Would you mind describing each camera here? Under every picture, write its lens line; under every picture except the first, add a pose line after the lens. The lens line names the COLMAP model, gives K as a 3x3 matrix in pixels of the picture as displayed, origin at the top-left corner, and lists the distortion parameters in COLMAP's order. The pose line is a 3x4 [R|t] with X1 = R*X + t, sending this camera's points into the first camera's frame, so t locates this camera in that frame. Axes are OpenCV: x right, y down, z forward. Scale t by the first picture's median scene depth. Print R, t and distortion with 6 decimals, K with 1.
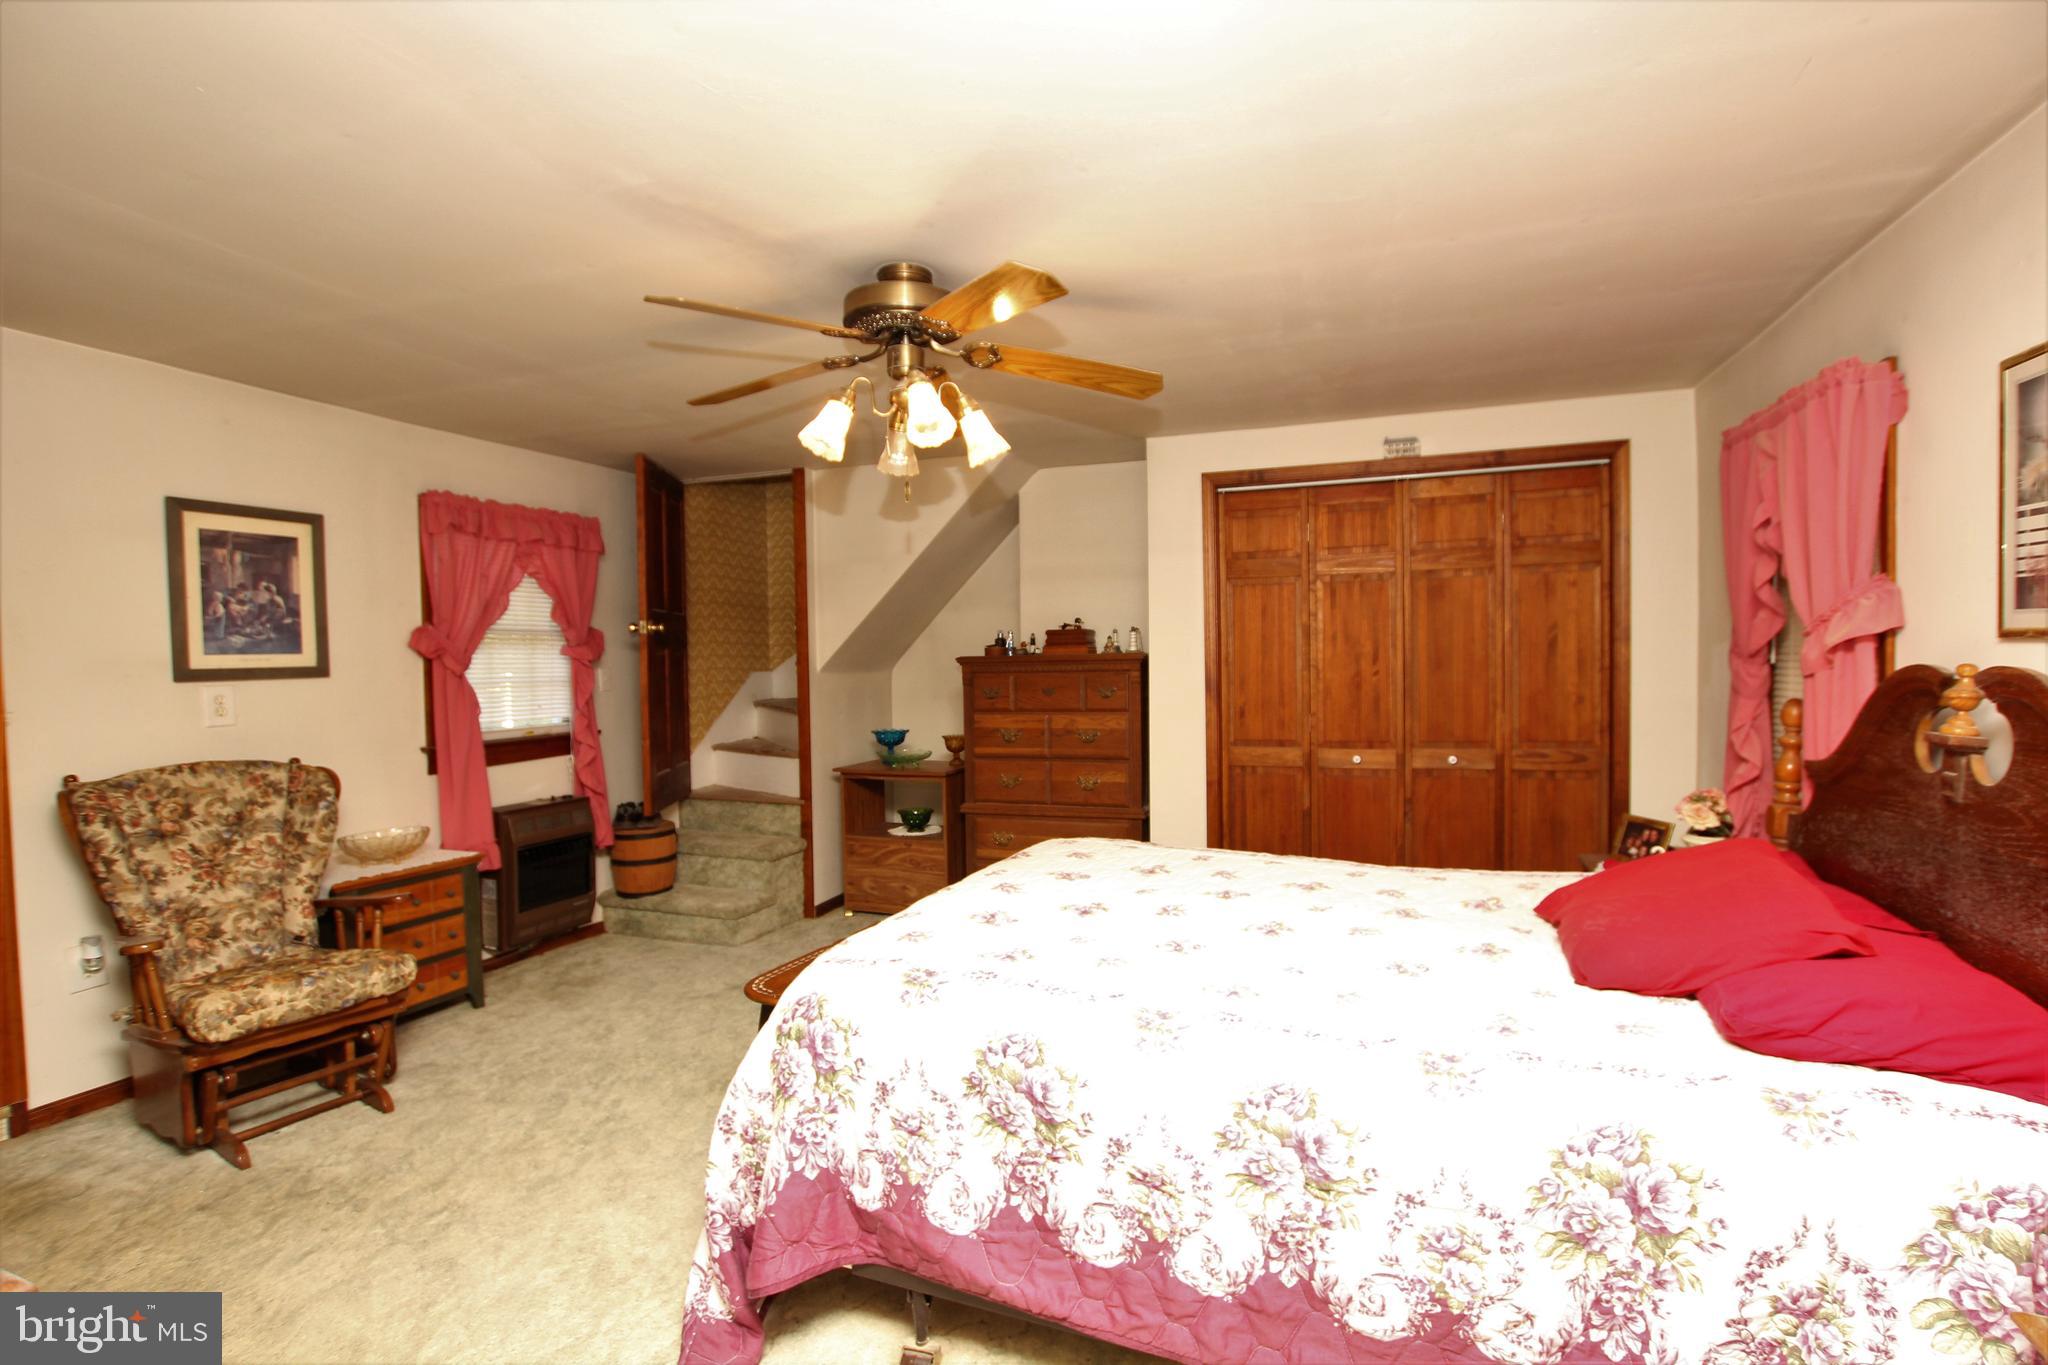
lens RADIAL K [[947.1, 0, 1026.2], [0, 947.1, 709.4], [0, 0, 1]] dist [-0.021719, 0.000370]
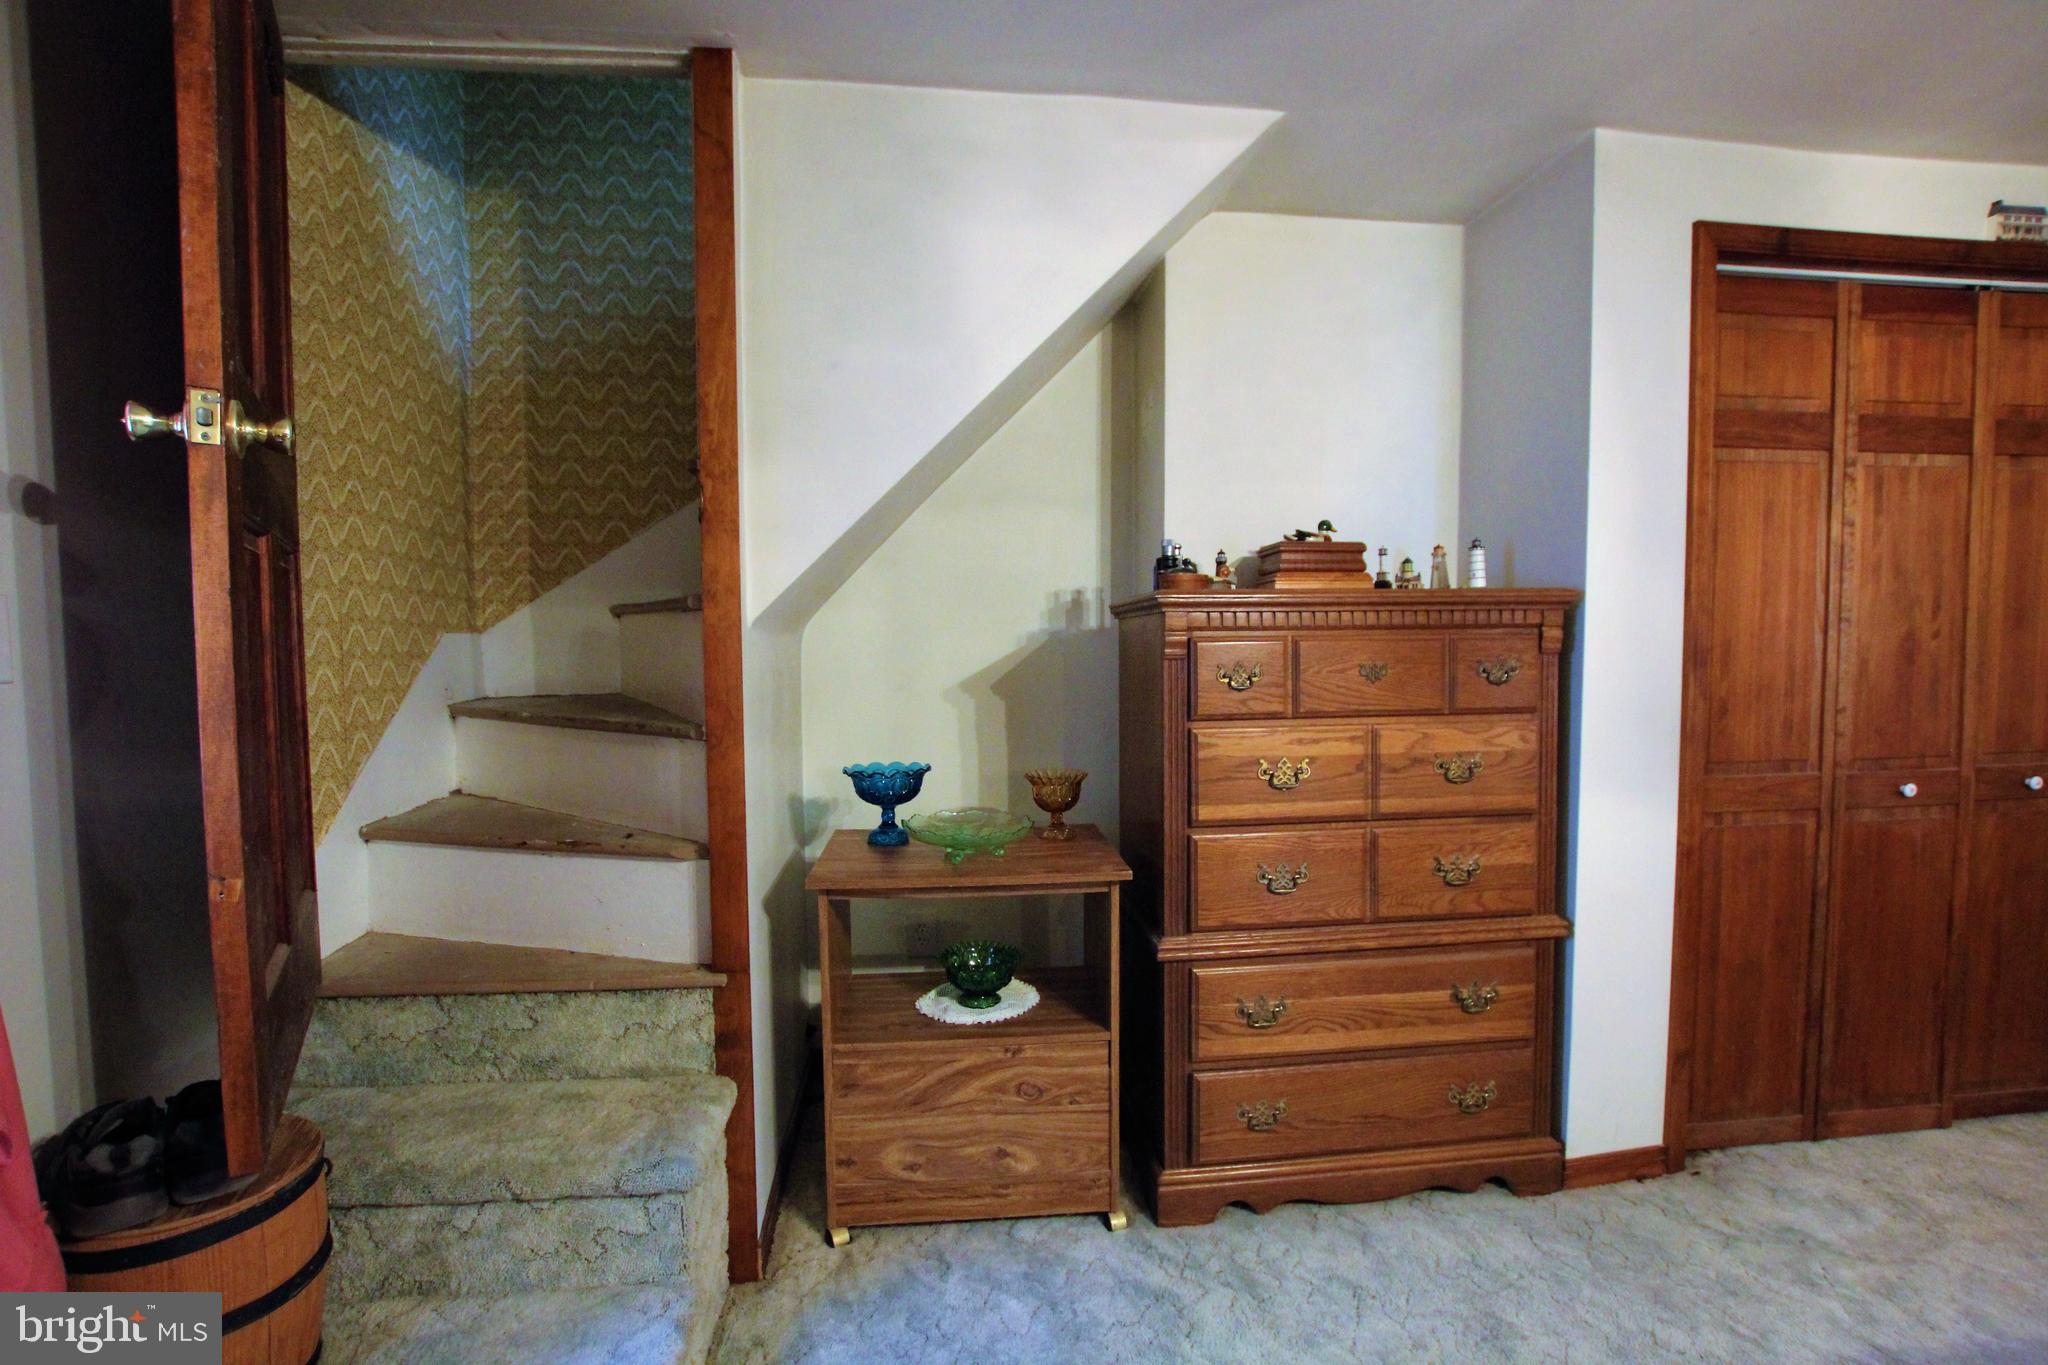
lens RADIAL K [[947.1, 0, 1026.2], [0, 947.1, 709.4], [0, 0, 1]] dist [-0.021719, 0.000370]
pose [[0.891538, -0.023679, 0.452326, -0.302895], [0.018661, 0.999705, 0.015553, -0.010371], [-0.452561, -0.005425, 0.891717, 0.639453]]
